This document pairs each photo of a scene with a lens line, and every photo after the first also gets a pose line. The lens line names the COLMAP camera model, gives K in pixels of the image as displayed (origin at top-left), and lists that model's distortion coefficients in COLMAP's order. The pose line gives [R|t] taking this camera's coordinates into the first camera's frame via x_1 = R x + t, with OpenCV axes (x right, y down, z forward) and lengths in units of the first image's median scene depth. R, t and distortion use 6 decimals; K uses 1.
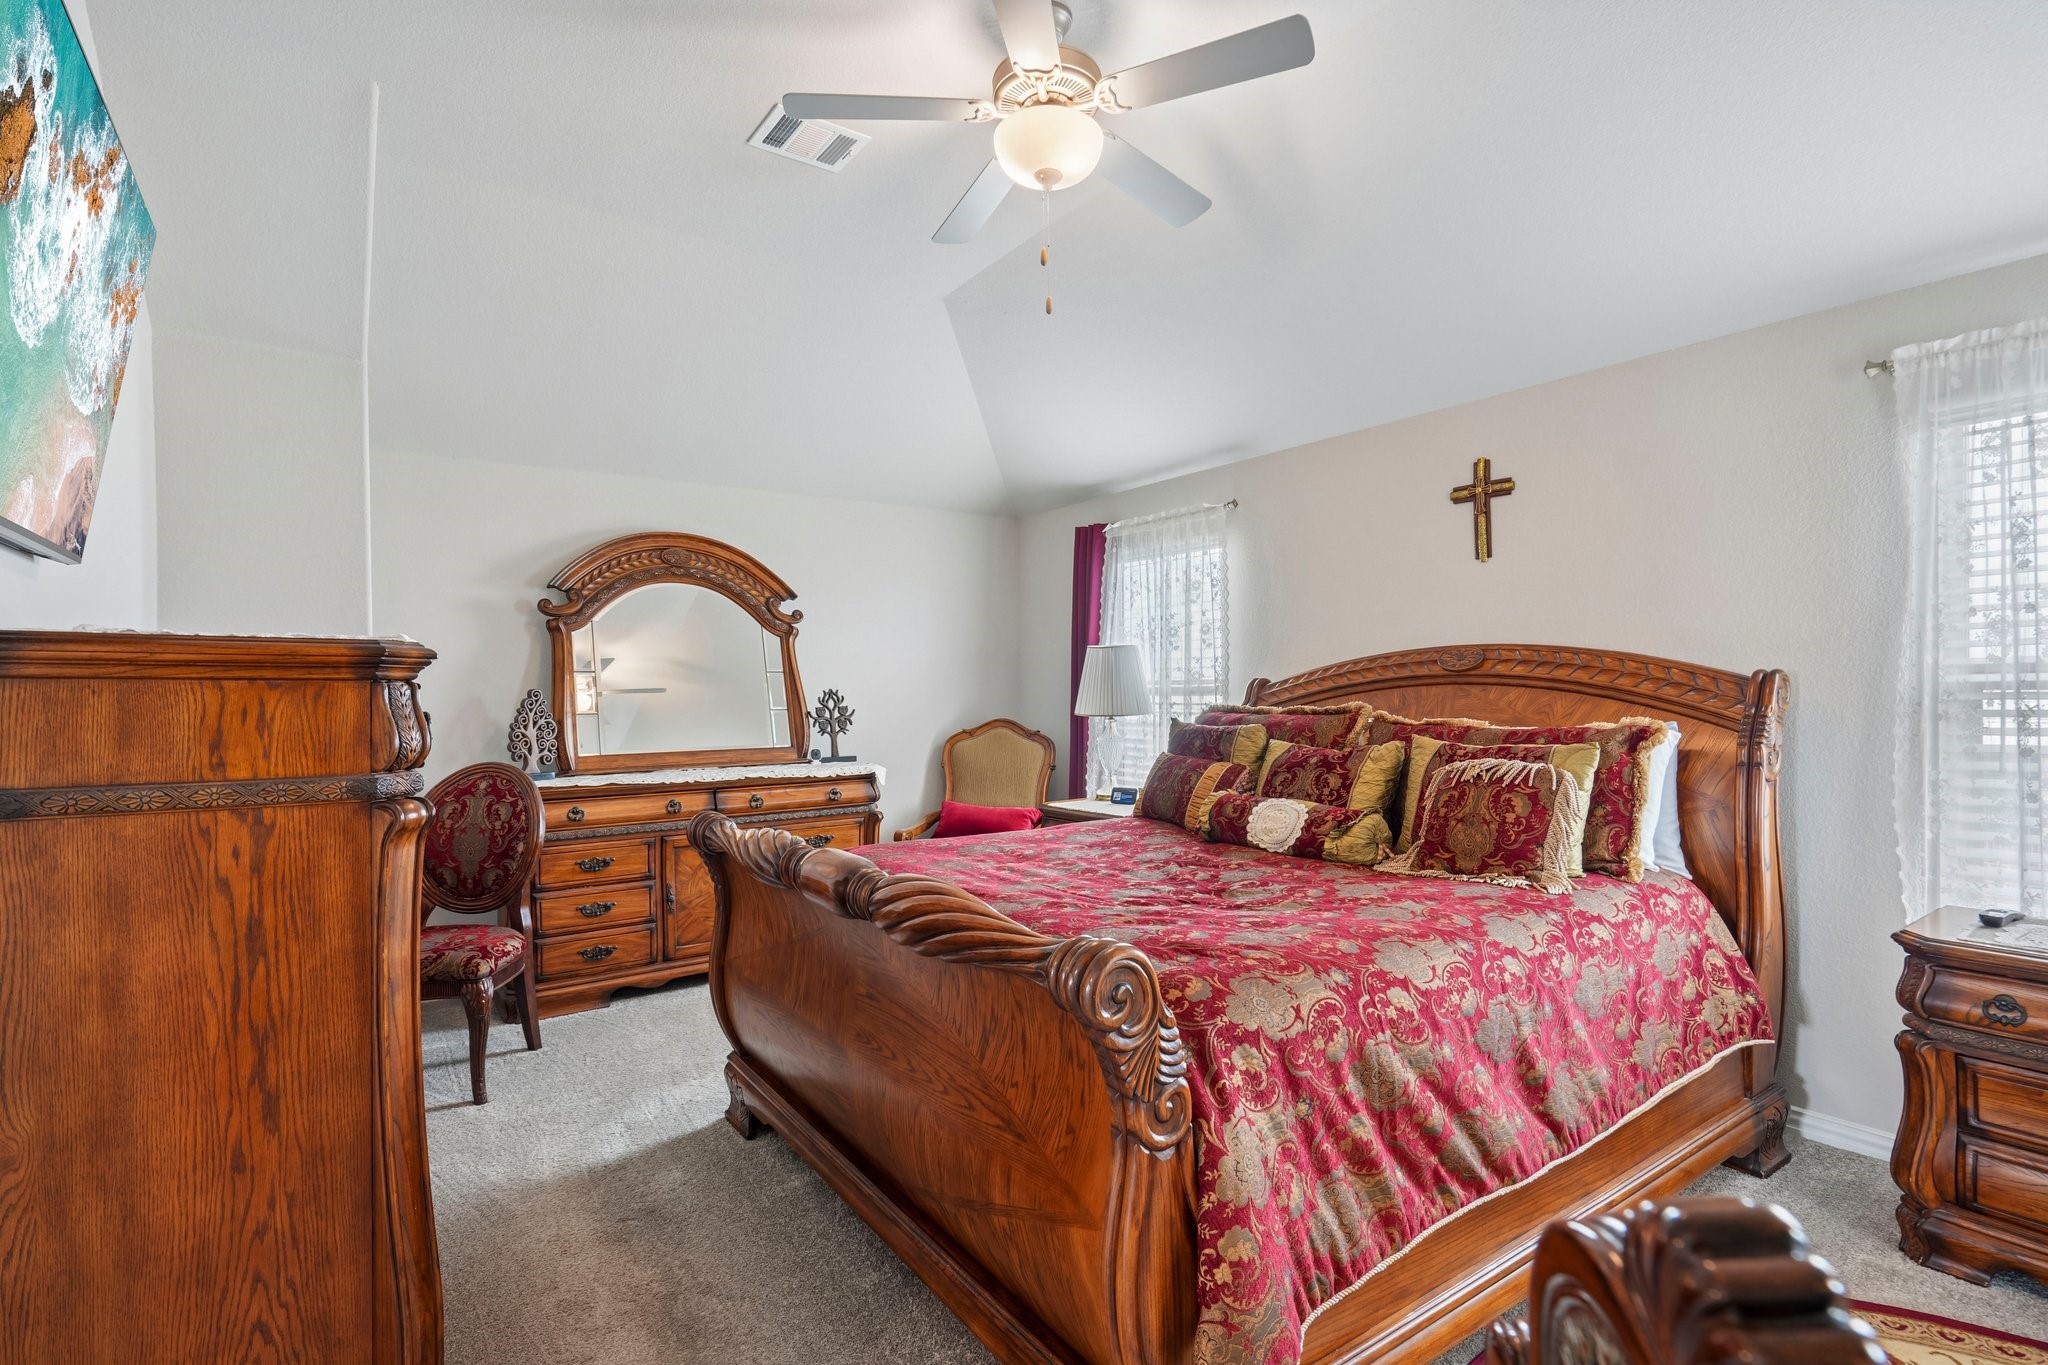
lens RADIAL K [[967.2, 0, 1024.0], [0, 967.2, 682.5], [0, 0, 1]] dist [0.001361, -0.000350]
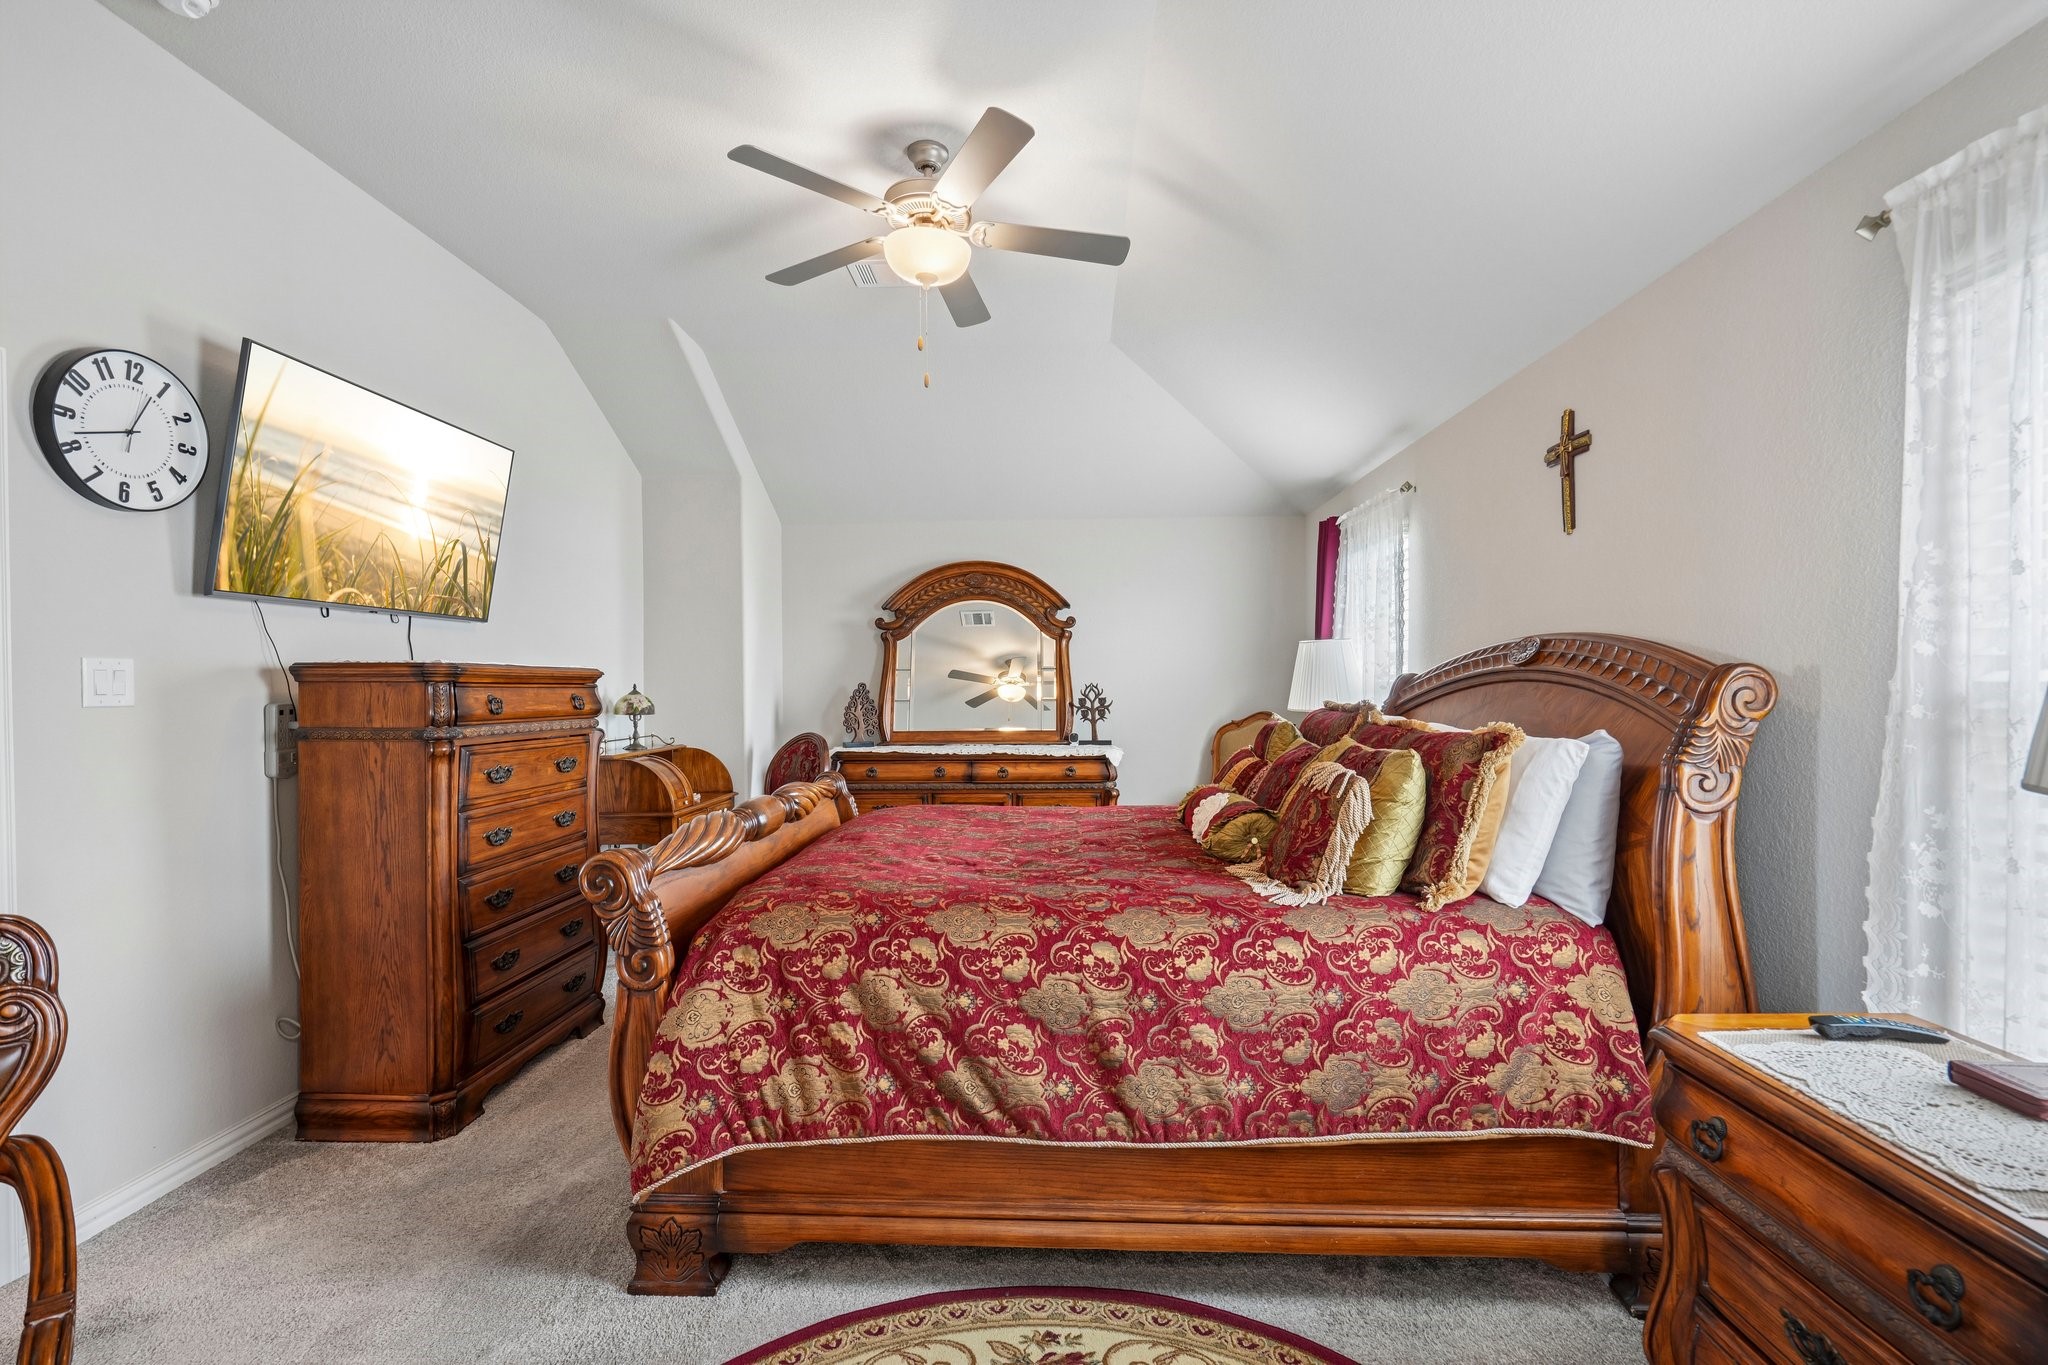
lens RADIAL K [[919.7, 0, 1024.0], [0, 919.7, 682.5], [0, 0, 1]] dist [-0.006552, 0.000829]
pose [[0.796340, 0.002710, -0.604843, 0.793331], [0.003530, 0.999952, 0.009128, -0.007827], [0.604838, -0.009403, 0.796293, 0.115358]]
